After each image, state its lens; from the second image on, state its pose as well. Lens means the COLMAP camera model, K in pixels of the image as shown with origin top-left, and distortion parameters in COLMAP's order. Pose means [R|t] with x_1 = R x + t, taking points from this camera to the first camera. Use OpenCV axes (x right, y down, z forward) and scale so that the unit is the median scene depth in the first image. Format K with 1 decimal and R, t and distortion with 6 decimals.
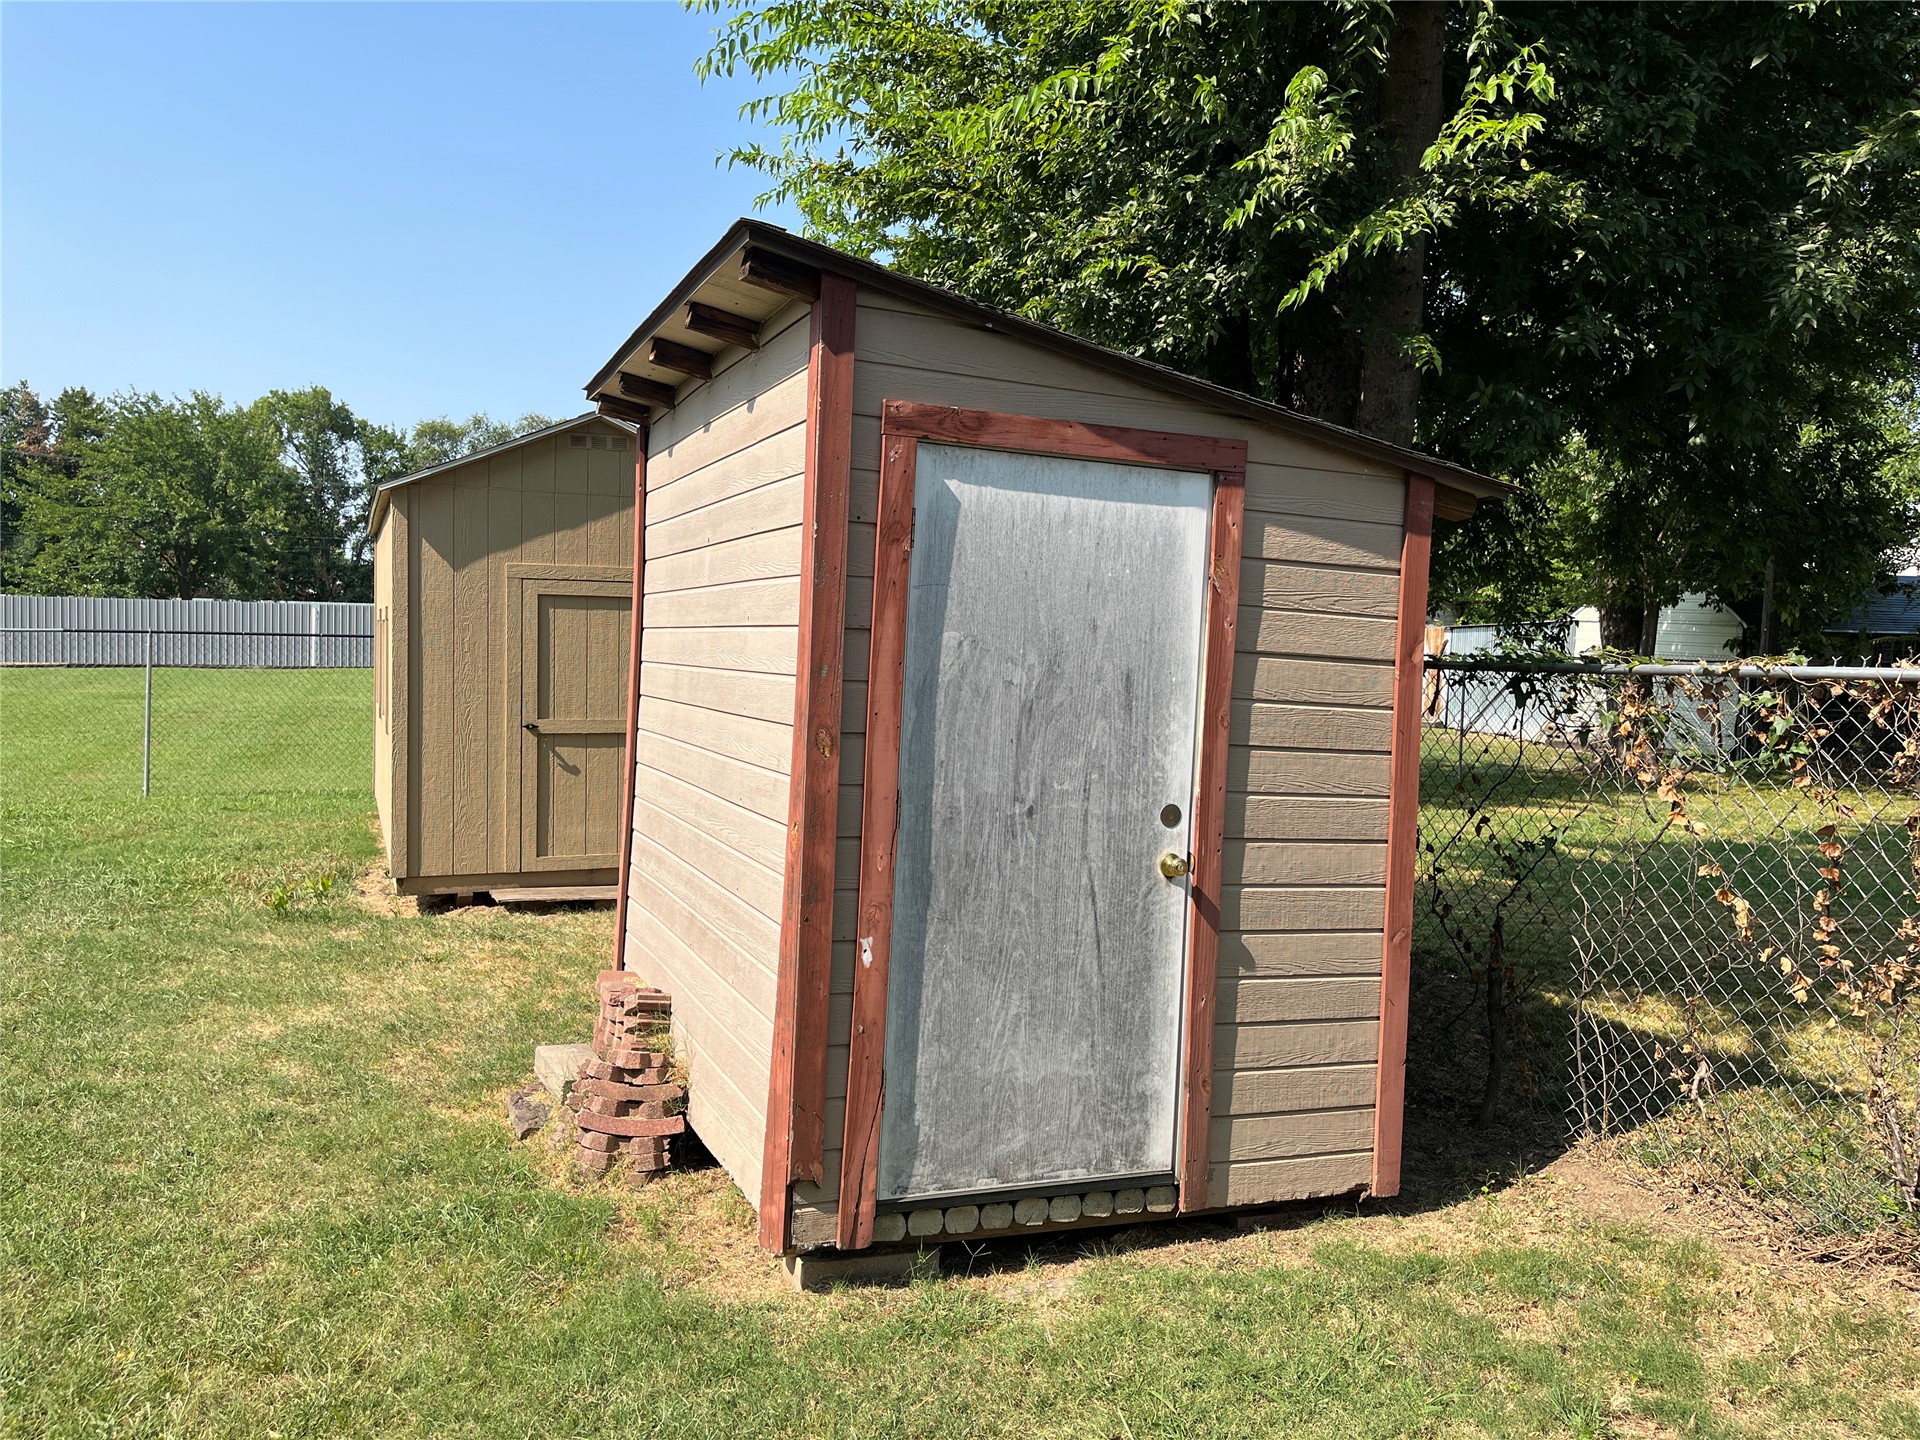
lens RADIAL K [[1491.8, 0, 957.3], [0, 1491.8, 724.1], [0, 0, 1]] dist [-0.004616, -0.012753]
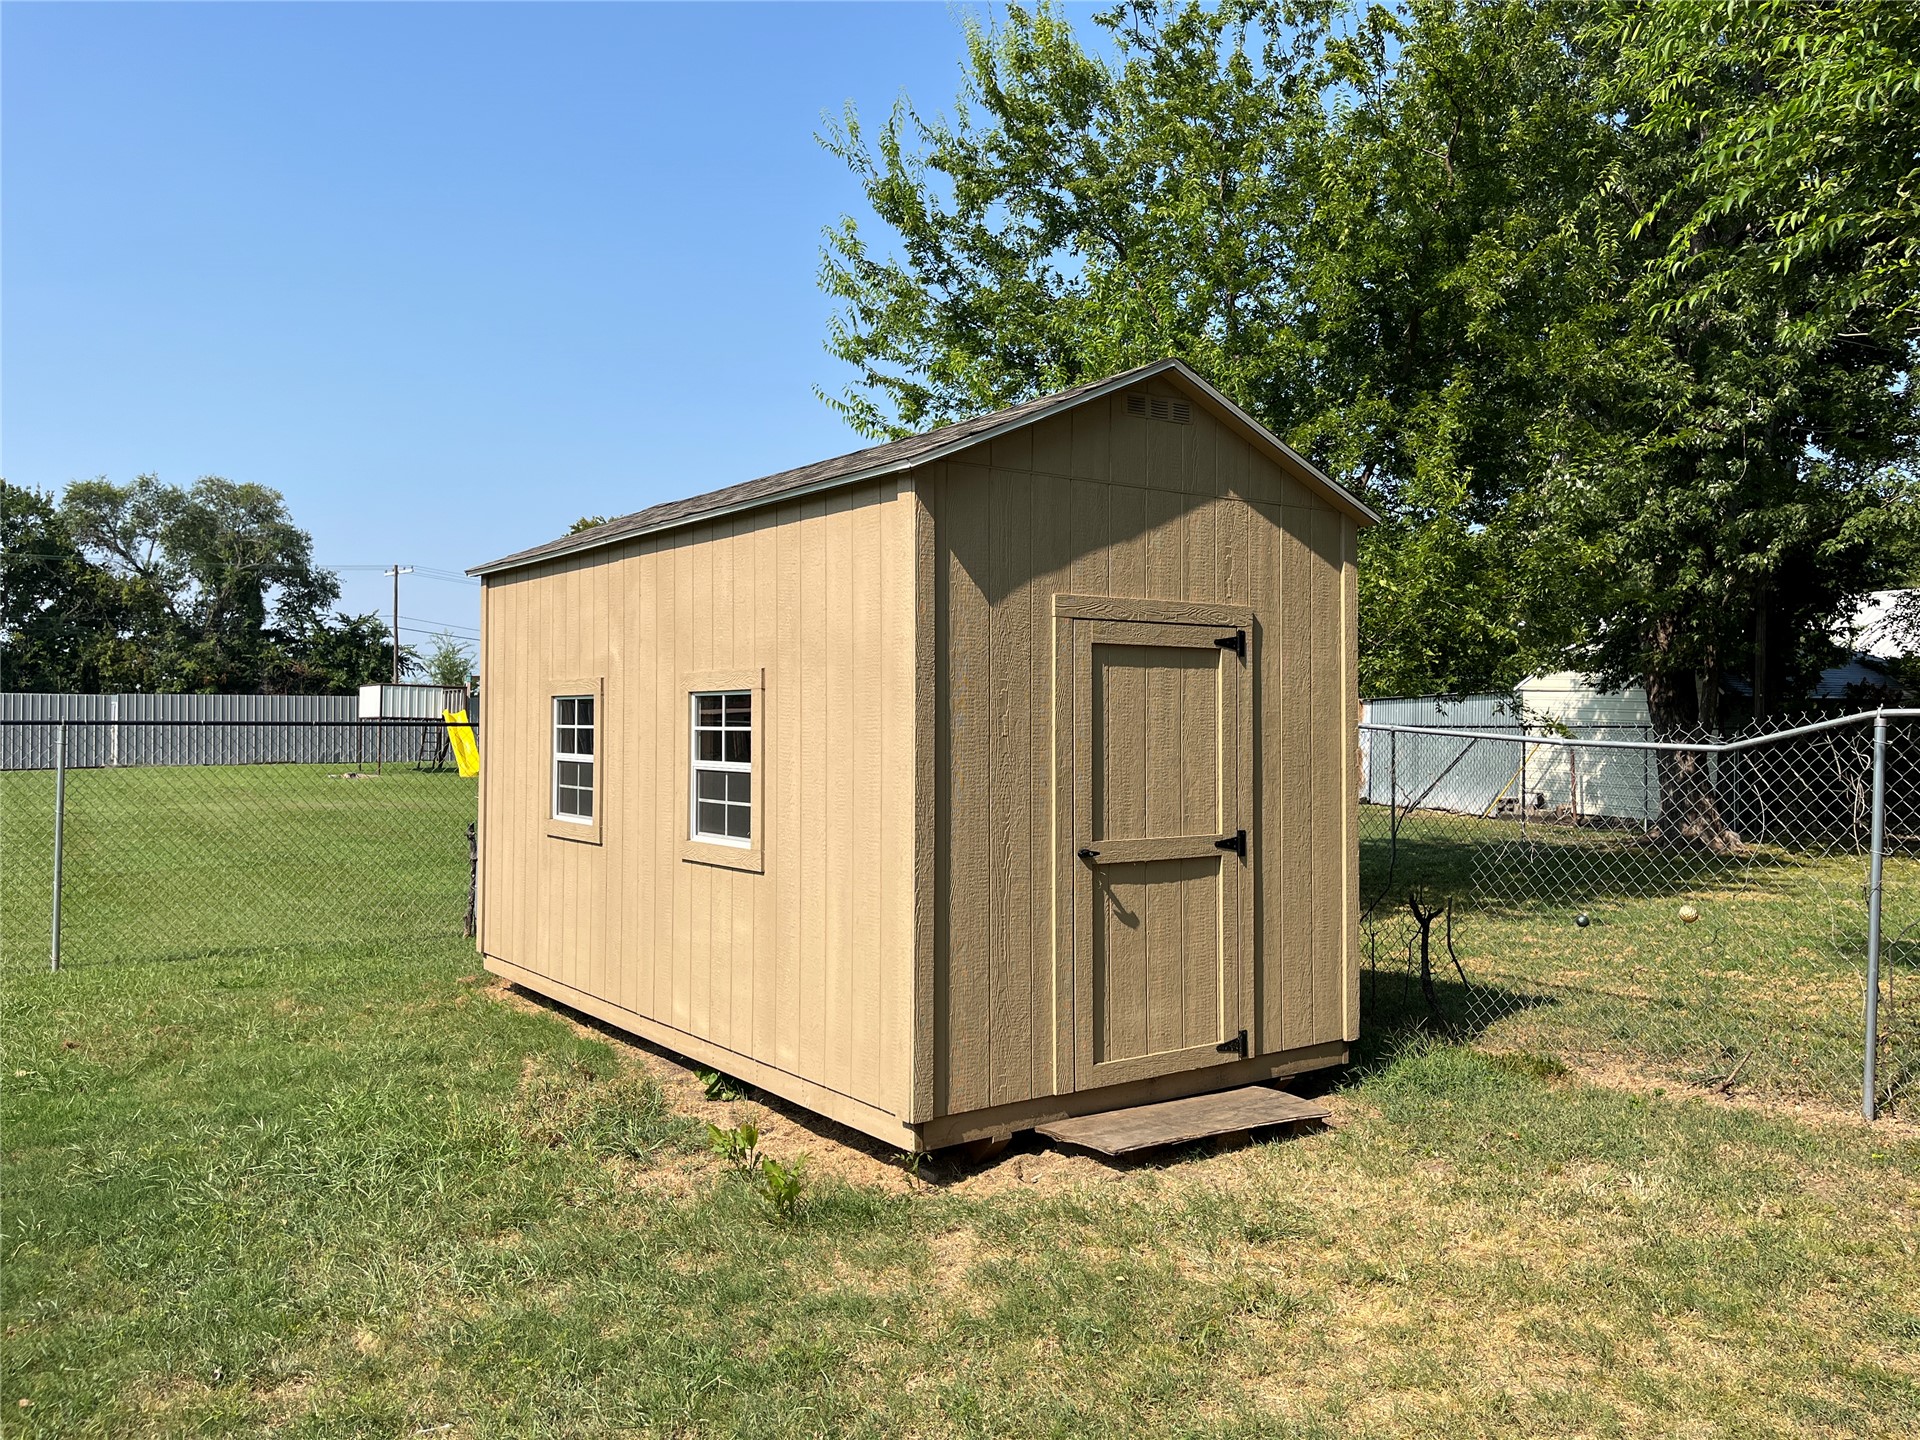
lens RADIAL K [[1491.8, 0, 960.4], [0, 1491.8, 713.0], [0, 0, 1]] dist [-0.004616, -0.012753]
pose [[0.972612, -0.020888, 0.231494, -0.471377], [0.034751, 0.997827, -0.055972, -0.023772], [-0.229822, 0.062484, 0.971225, 0.394879]]
